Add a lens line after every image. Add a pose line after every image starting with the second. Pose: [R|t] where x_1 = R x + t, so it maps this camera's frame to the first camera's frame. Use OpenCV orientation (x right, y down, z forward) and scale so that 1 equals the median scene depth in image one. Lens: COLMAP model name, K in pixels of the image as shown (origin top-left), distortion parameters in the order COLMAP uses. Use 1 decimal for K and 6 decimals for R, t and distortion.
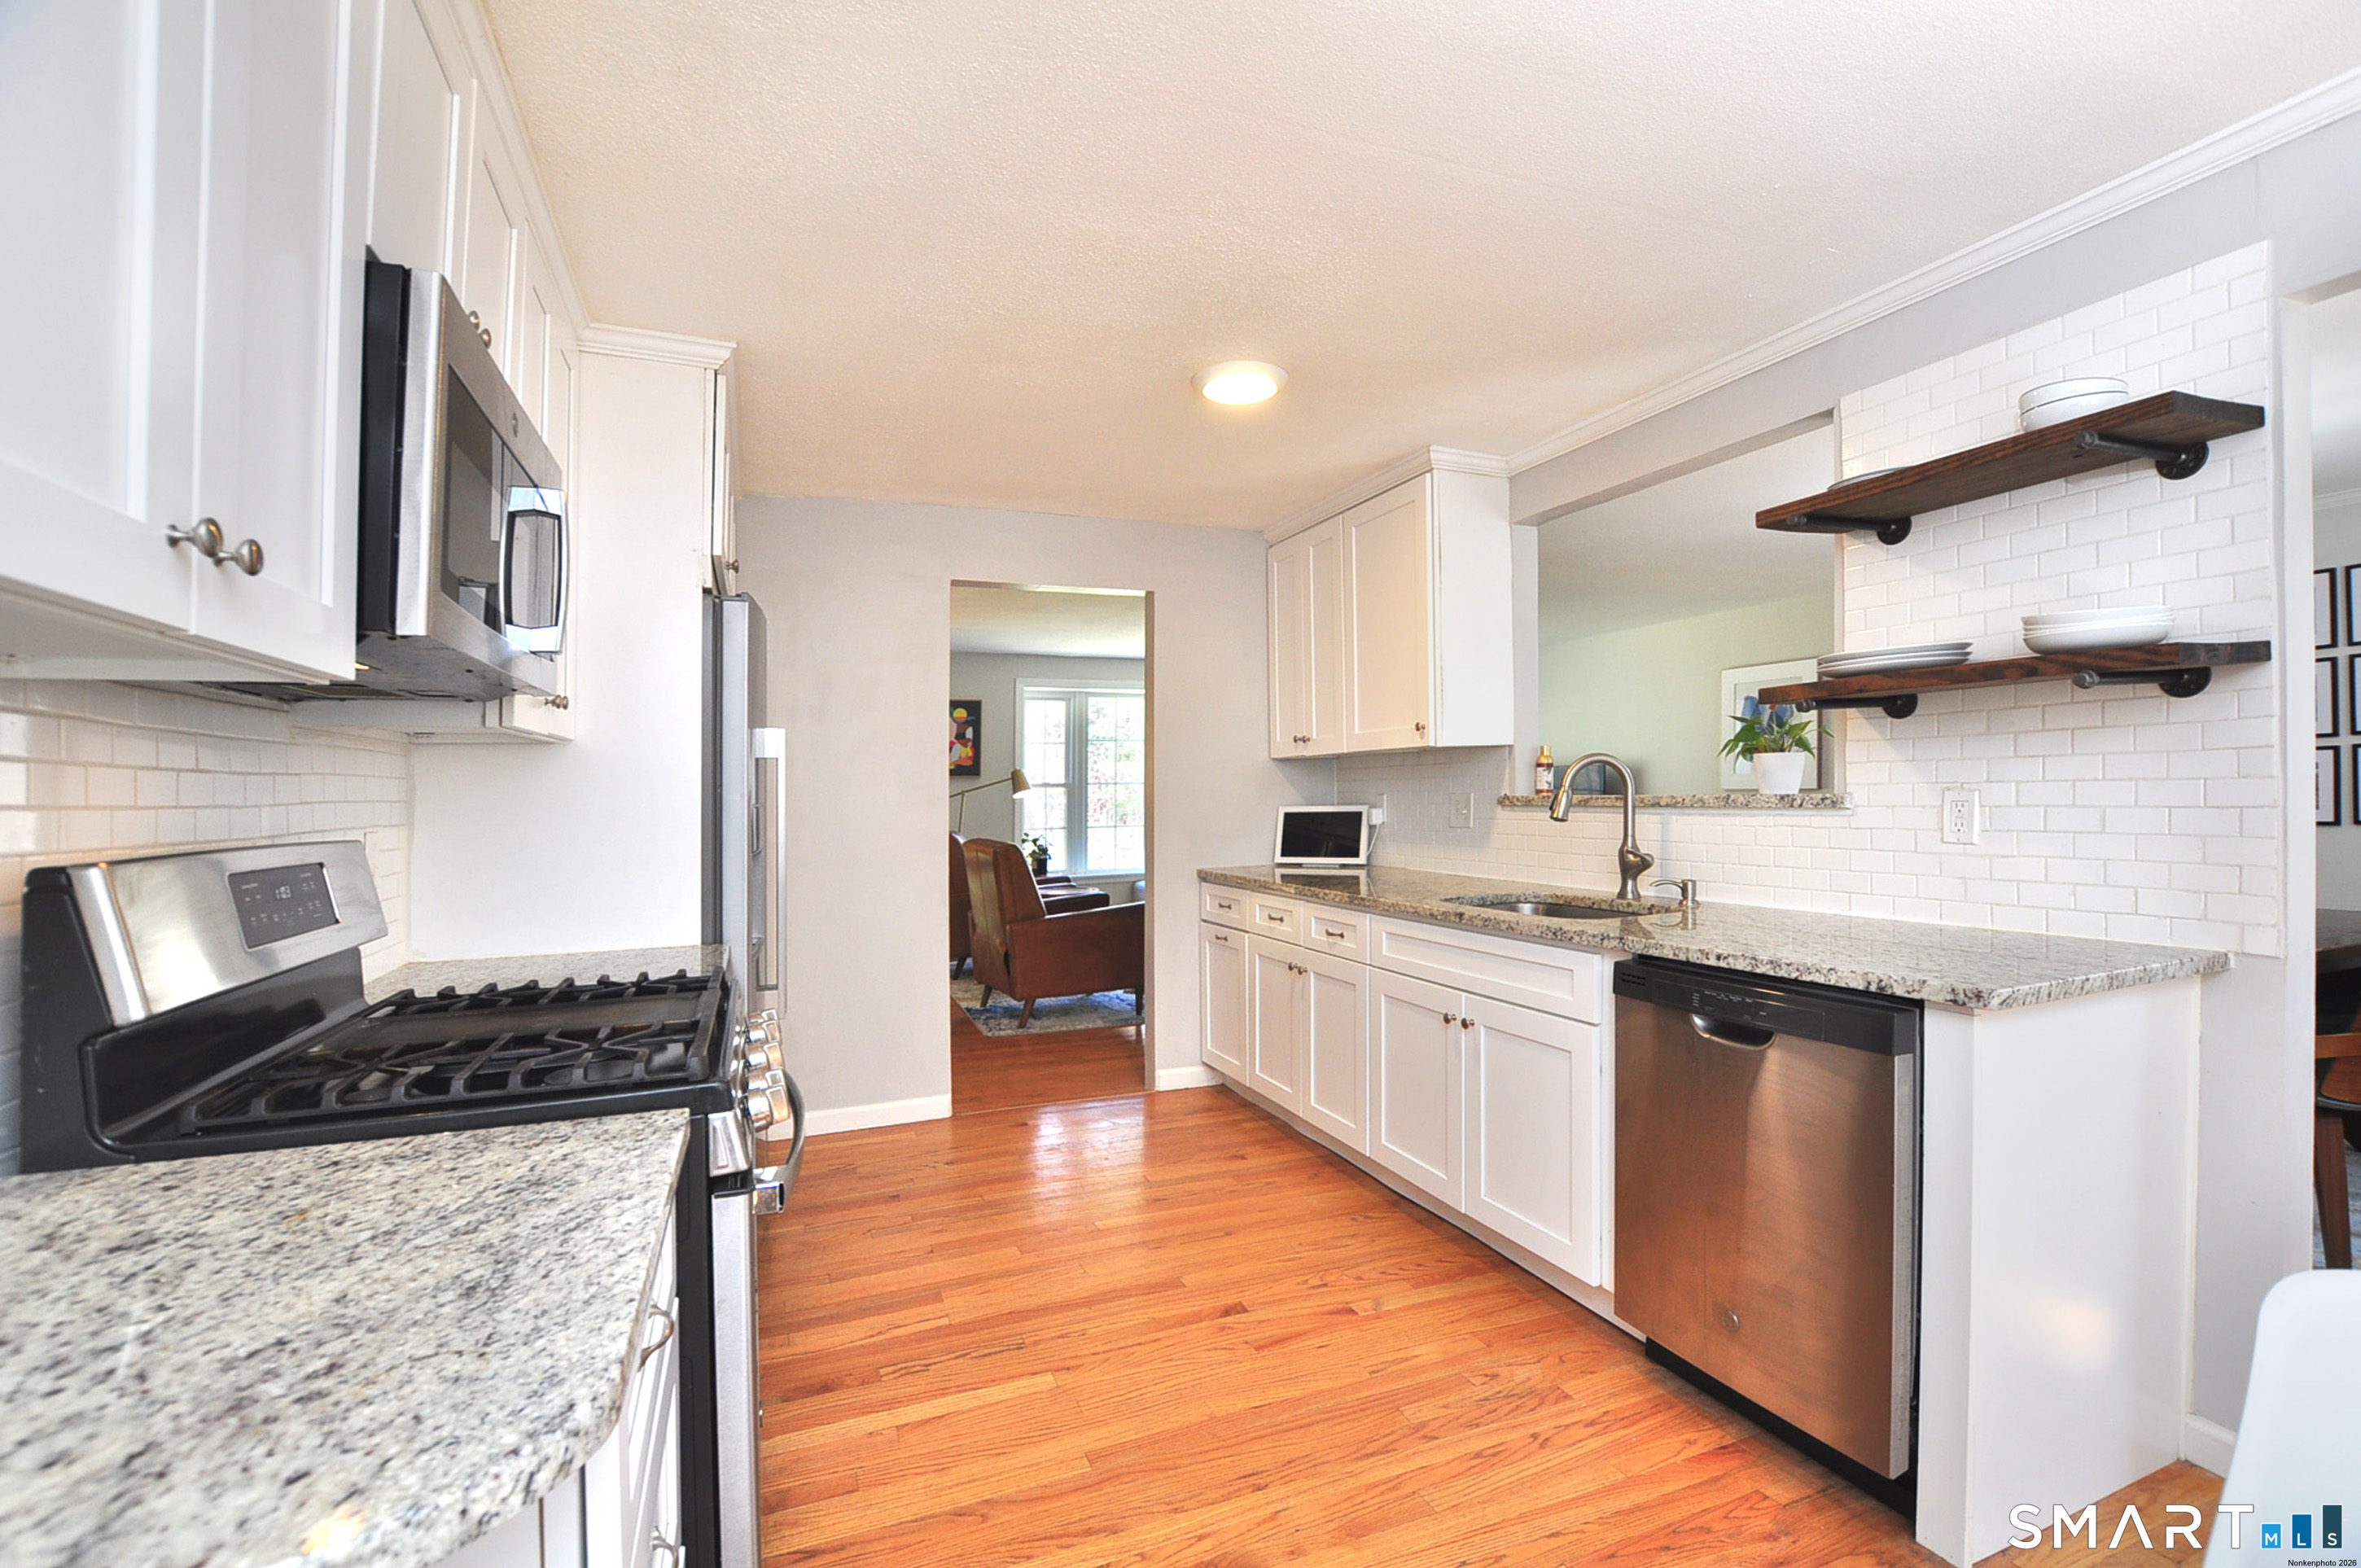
lens RADIAL K [[1047.1, 0, 1172.7], [0, 1047.1, 795.3], [0, 0, 1]] dist [-0.030866, 0.000597]
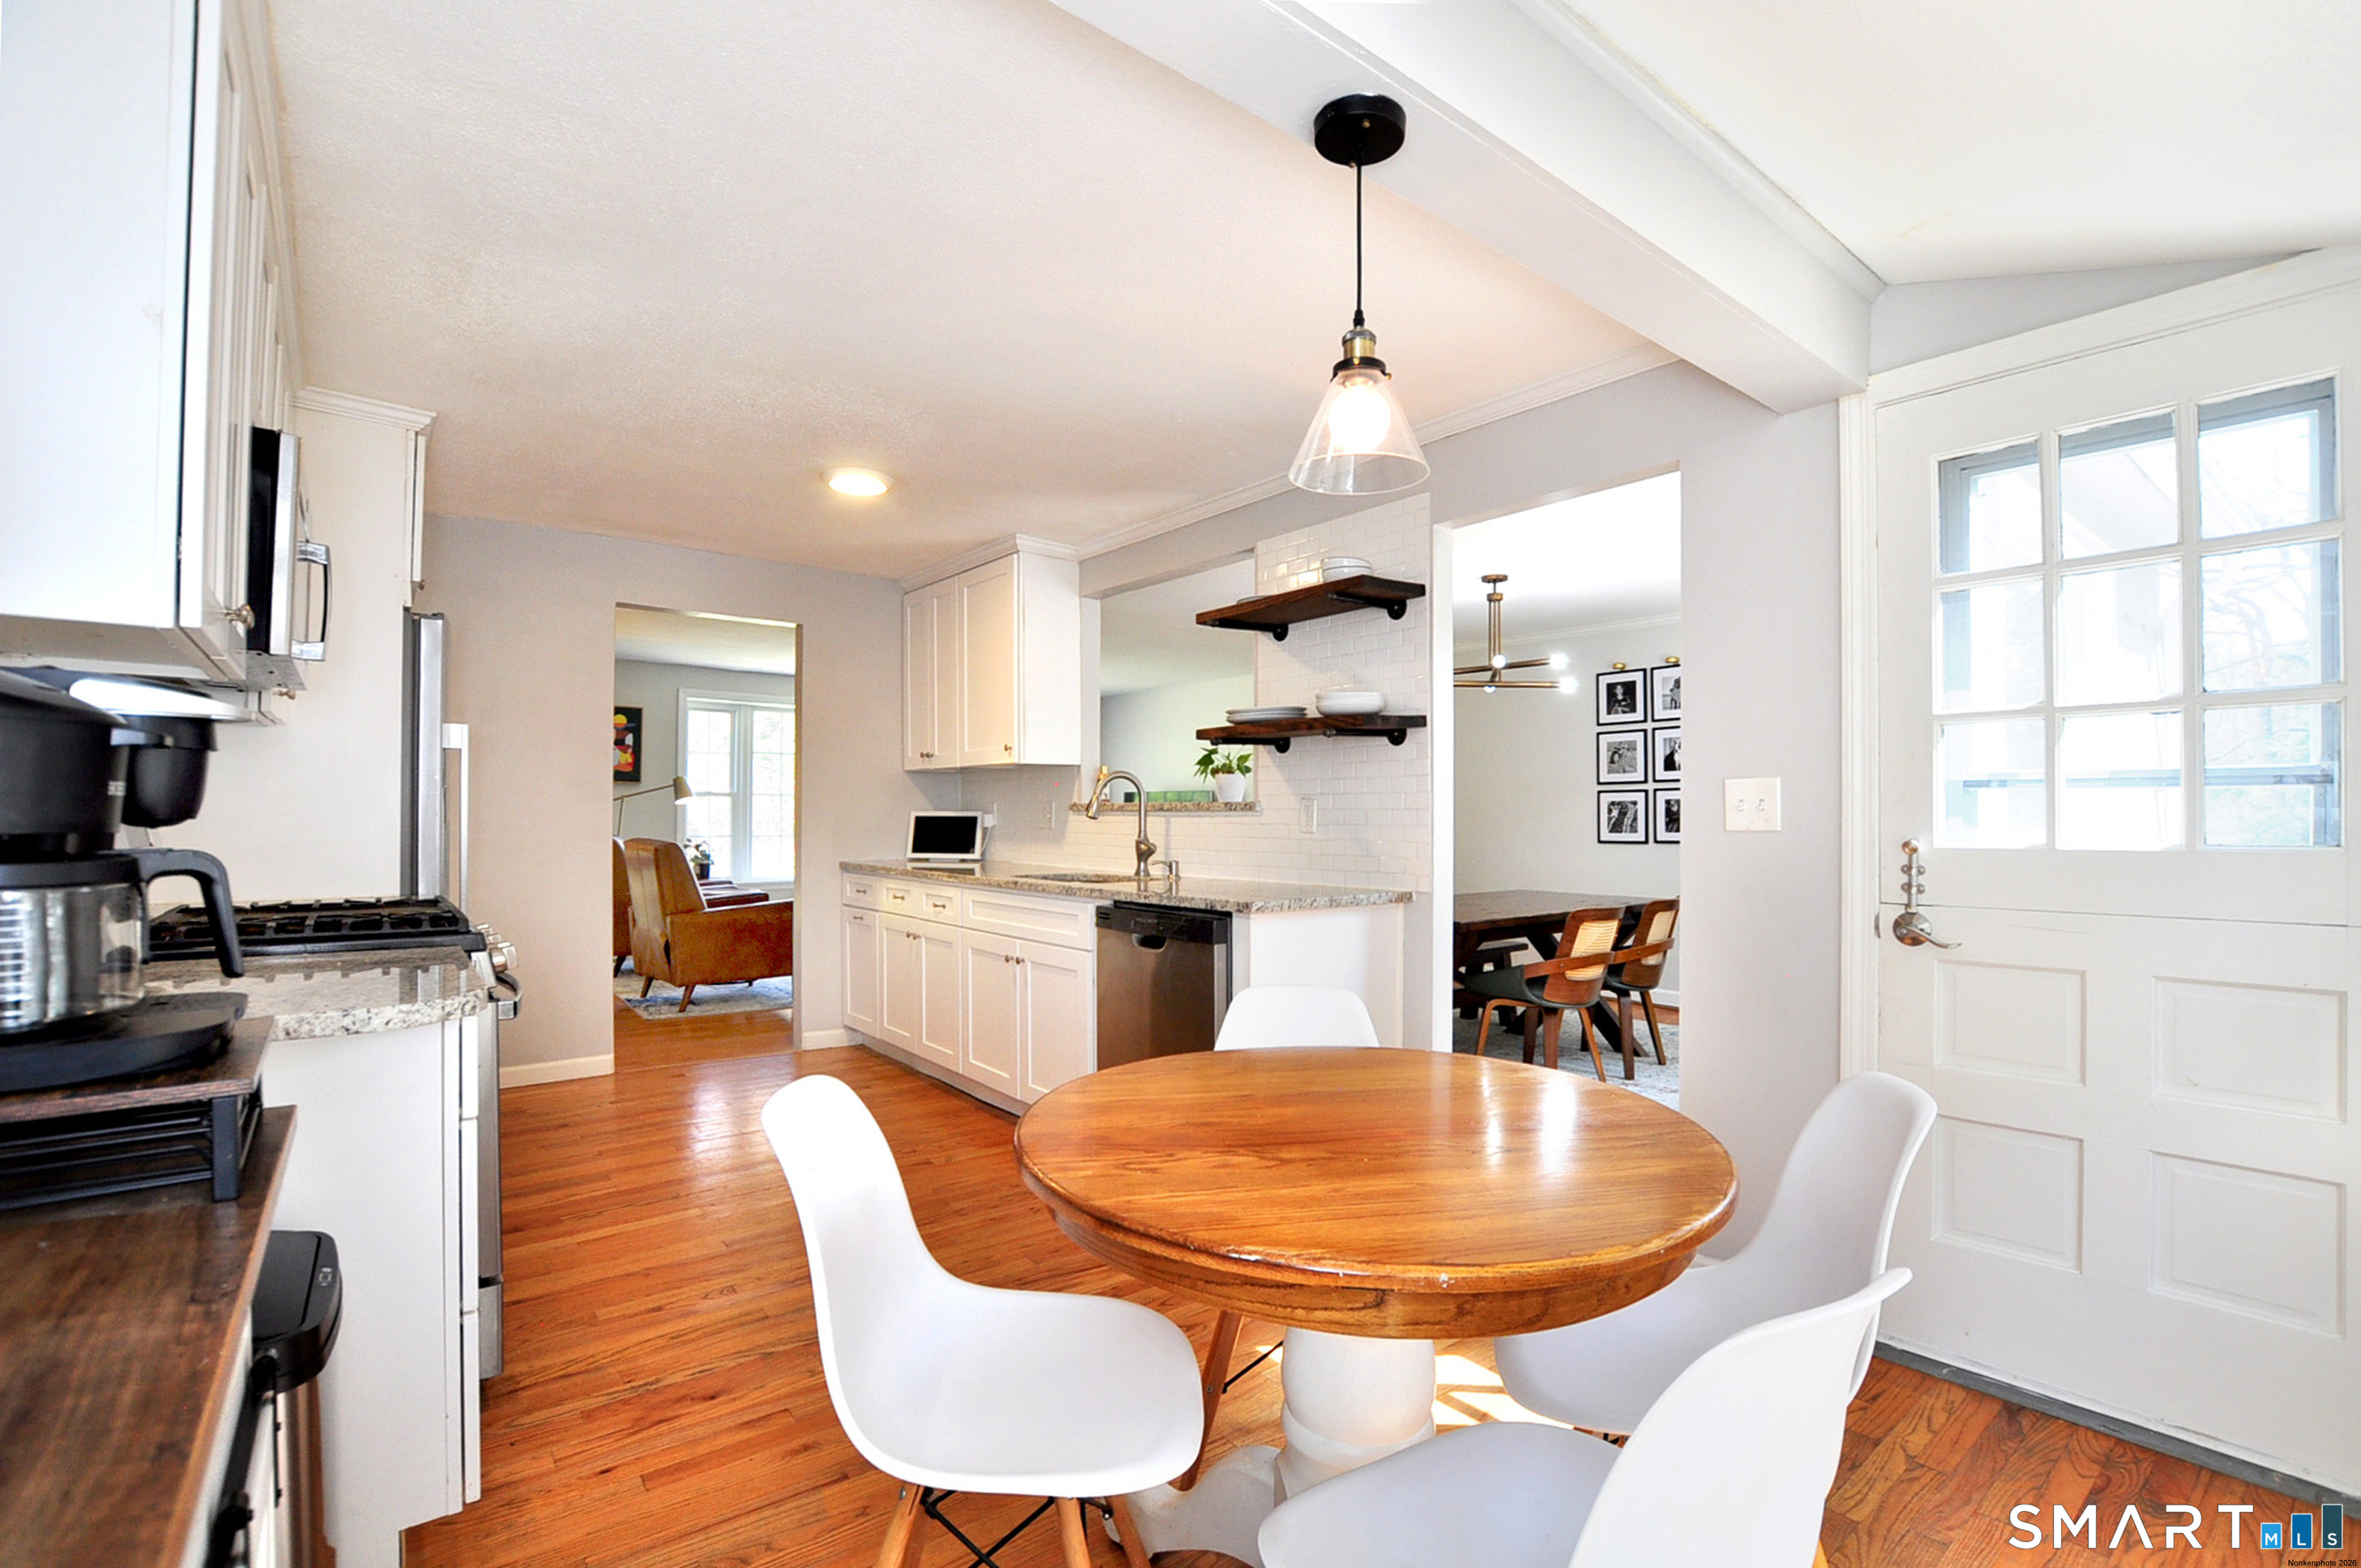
lens RADIAL K [[1047.1, 0, 1145.9], [0, 1047.1, 872.0], [0, 0, 1]] dist [-0.030866, 0.000597]
pose [[0.963072, 0.013667, 0.268897, 0.050765], [-0.026979, 0.998583, 0.045875, 0.023960], [-0.267889, -0.051436, 0.962076, -0.299841]]
